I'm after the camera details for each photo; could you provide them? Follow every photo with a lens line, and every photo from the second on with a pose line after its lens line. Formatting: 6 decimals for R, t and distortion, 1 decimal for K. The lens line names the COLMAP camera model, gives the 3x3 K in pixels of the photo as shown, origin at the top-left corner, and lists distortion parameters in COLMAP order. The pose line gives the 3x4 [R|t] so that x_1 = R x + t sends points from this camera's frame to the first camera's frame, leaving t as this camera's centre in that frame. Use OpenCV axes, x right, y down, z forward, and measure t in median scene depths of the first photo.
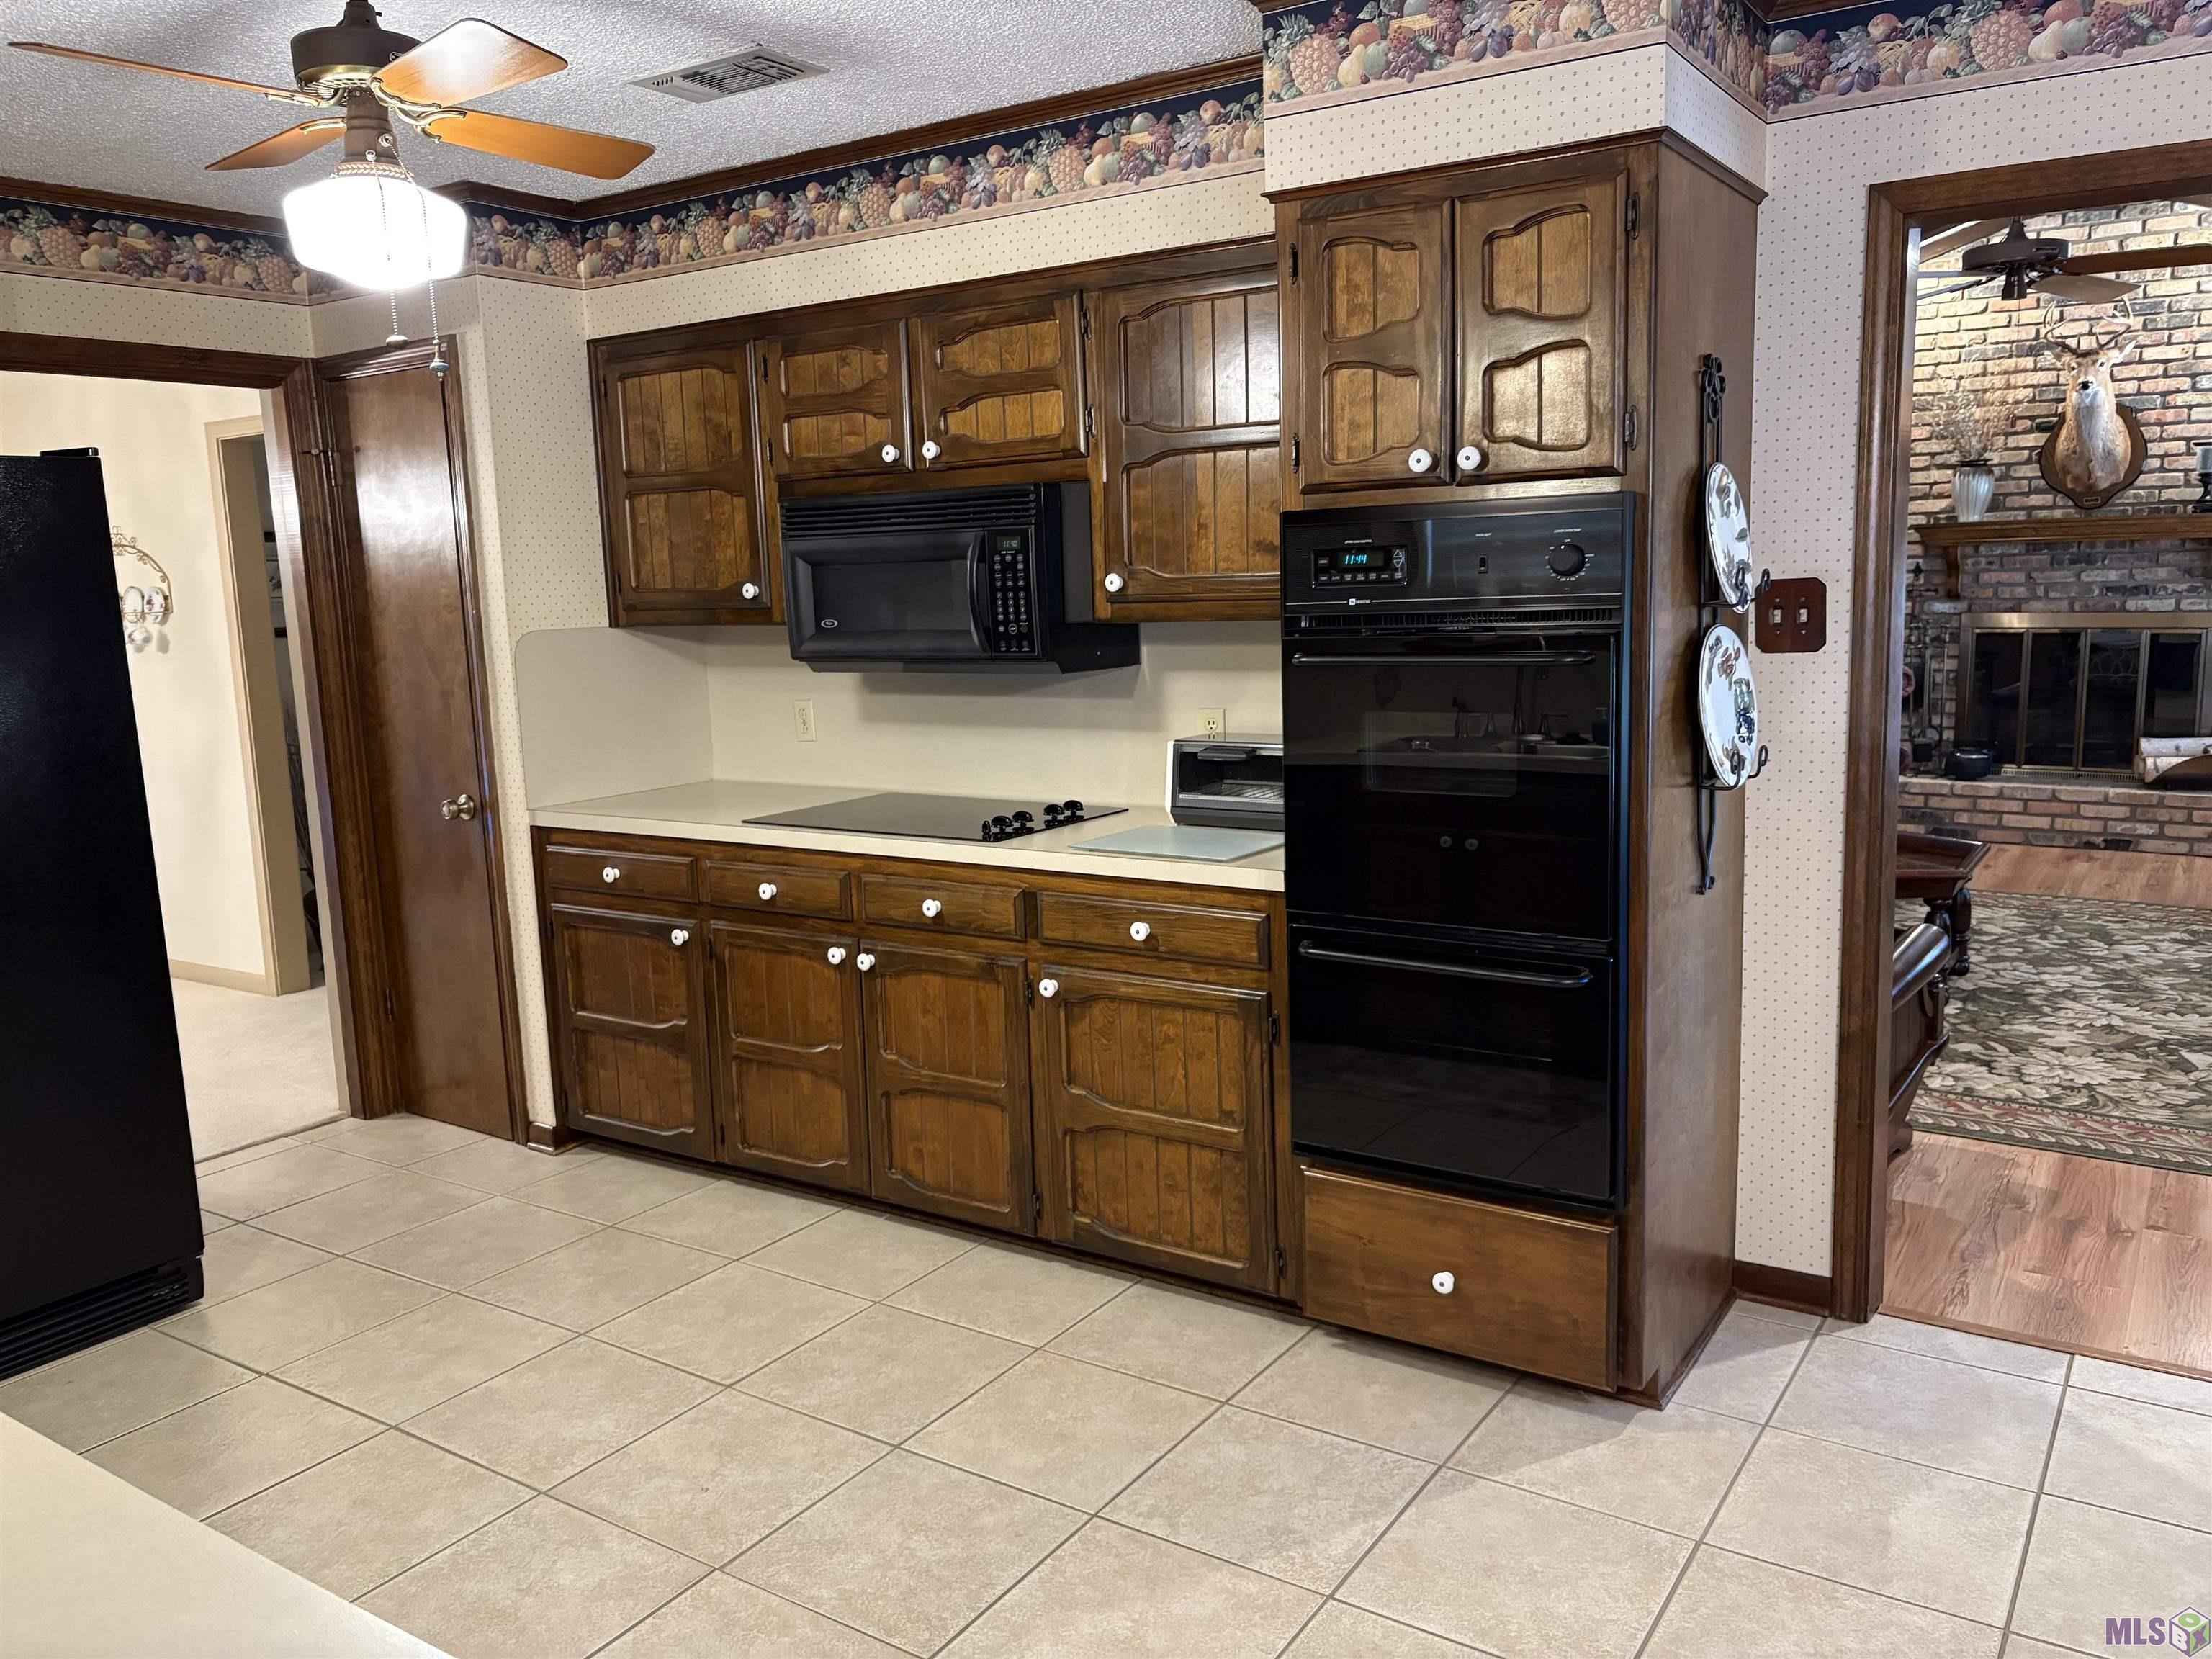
lens RADIAL K [[1693.6, 0, 1104.1], [0, 1693.6, 833.3], [0, 0, 1]] dist [0.073937, -0.103723]
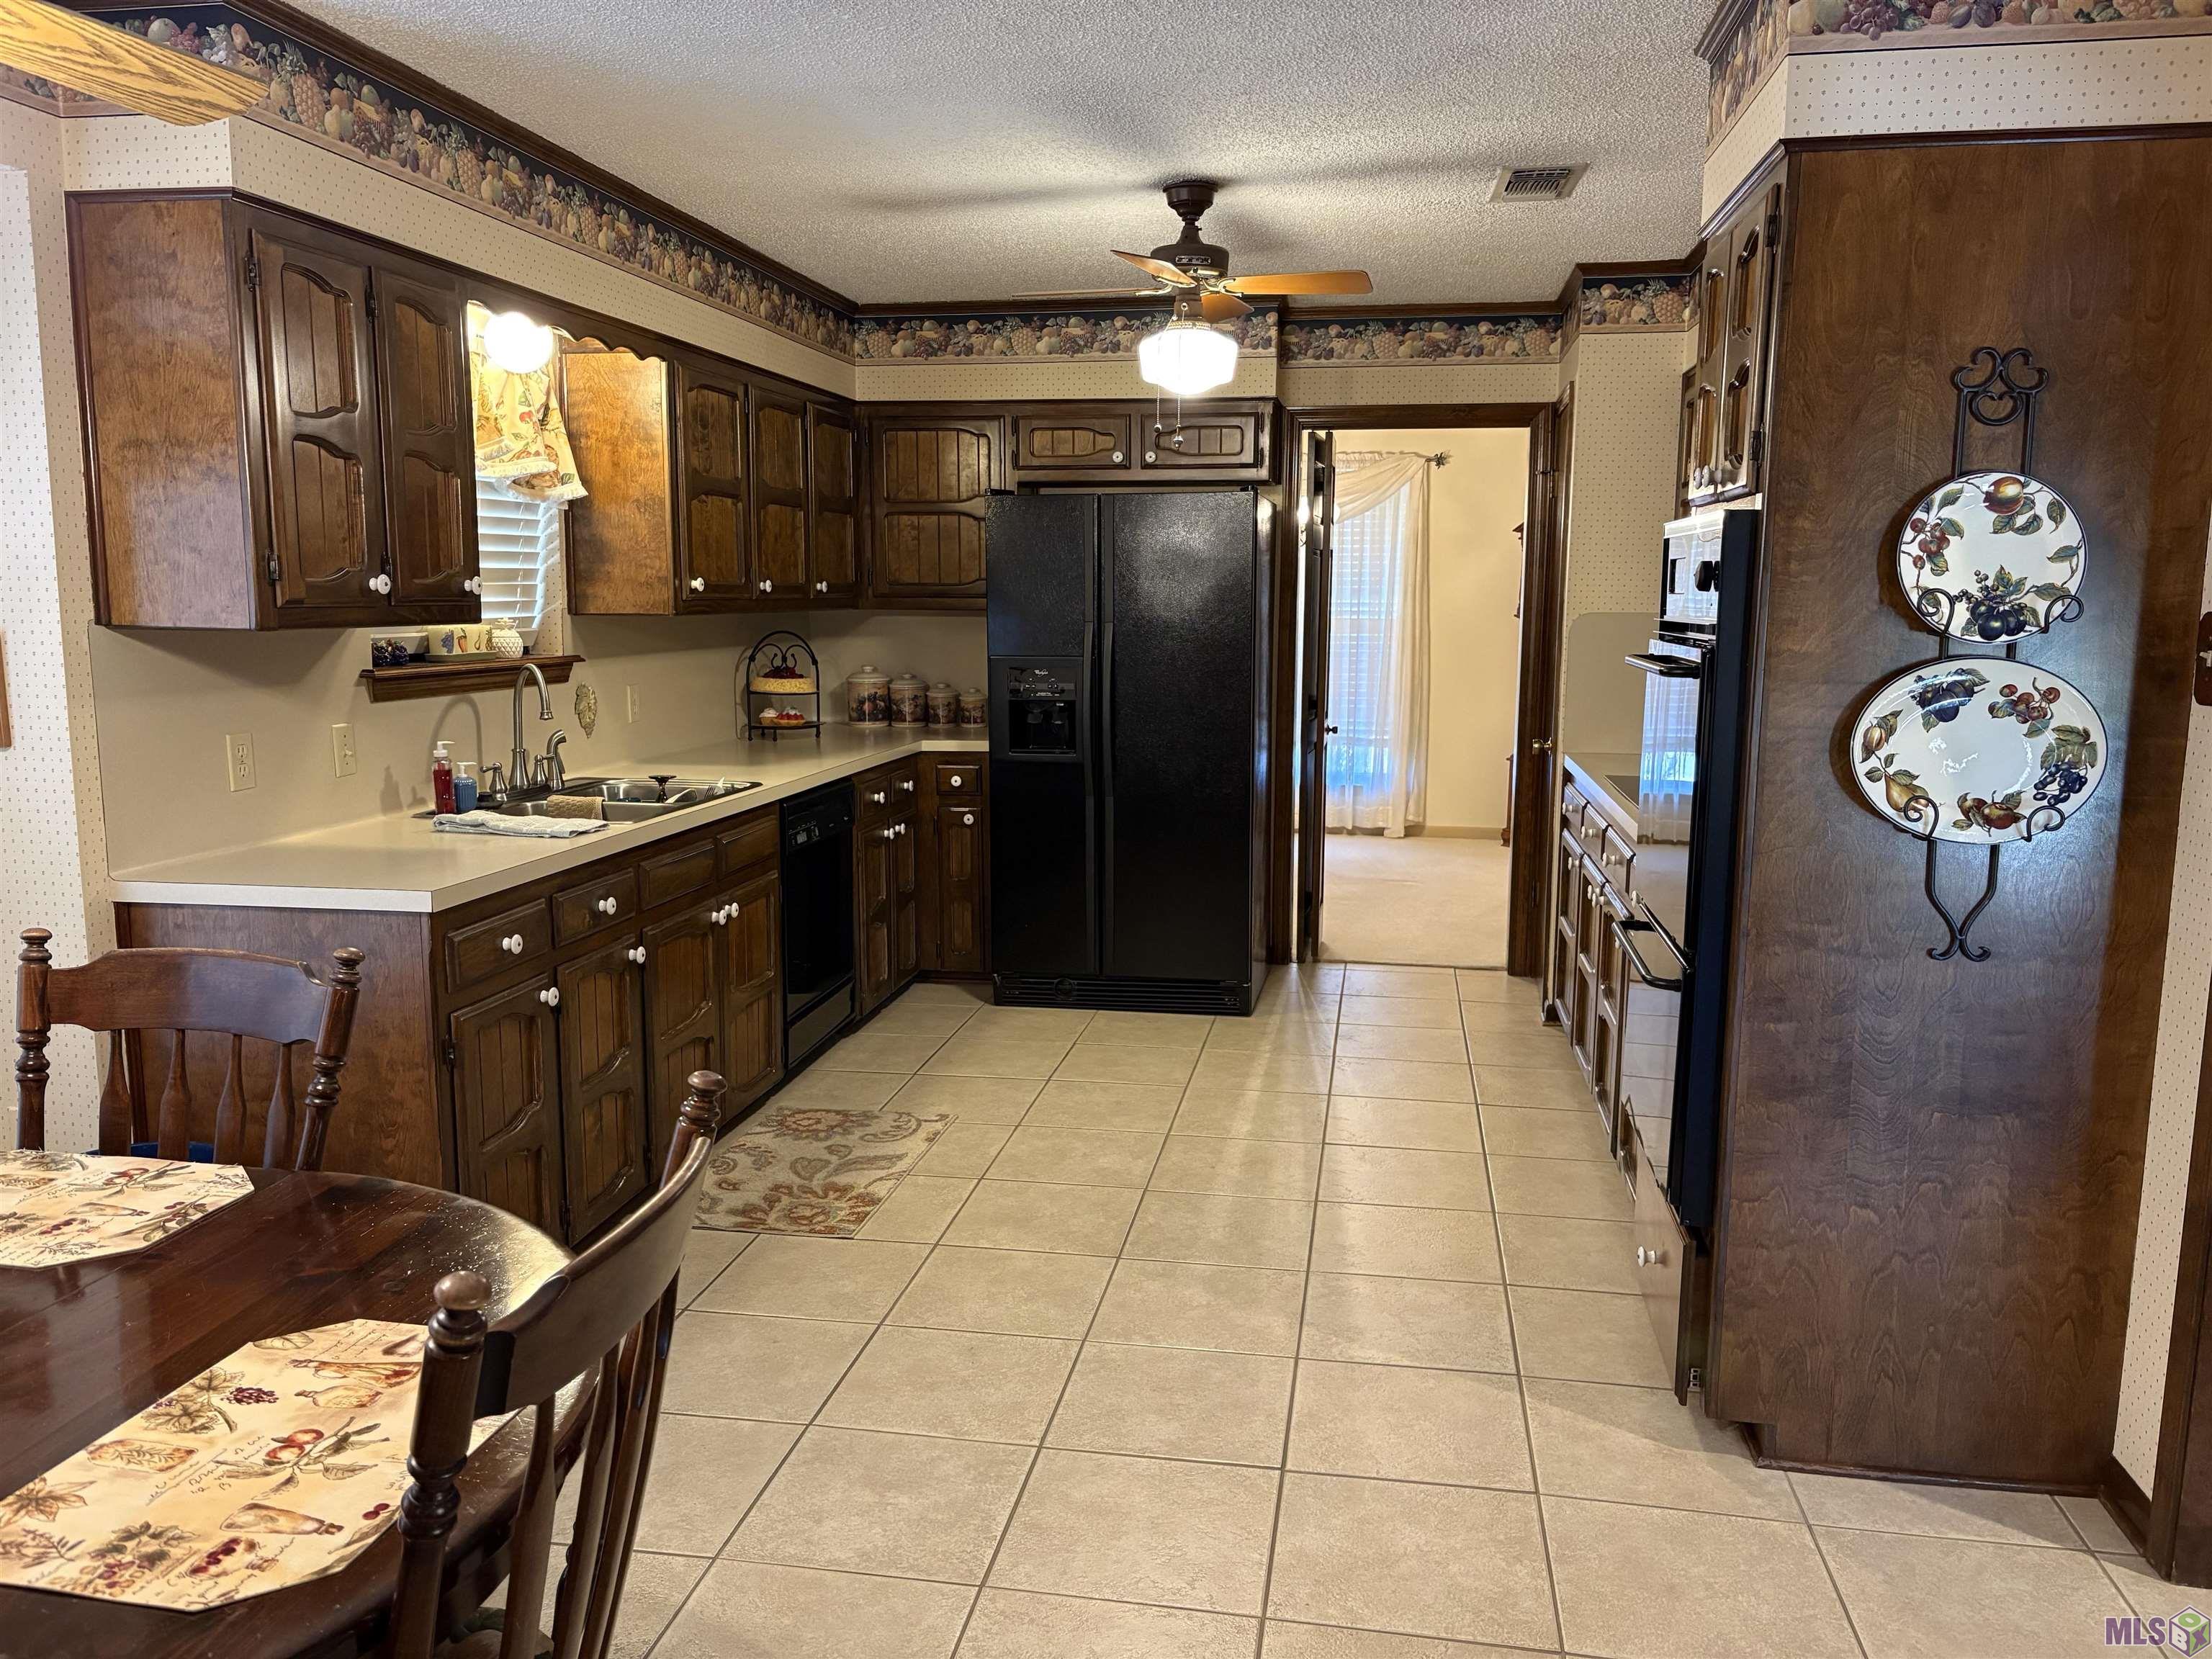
lens RADIAL K [[1693.6, 0, 1104.1], [0, 1693.6, 833.3], [0, 0, 1]] dist [0.073937, -0.103723]
pose [[0.412480, 0.173464, -0.894299, 0.993329], [-0.164283, 0.979772, 0.114271, -0.063724], [0.896031, 0.099784, 0.432633, 0.218185]]
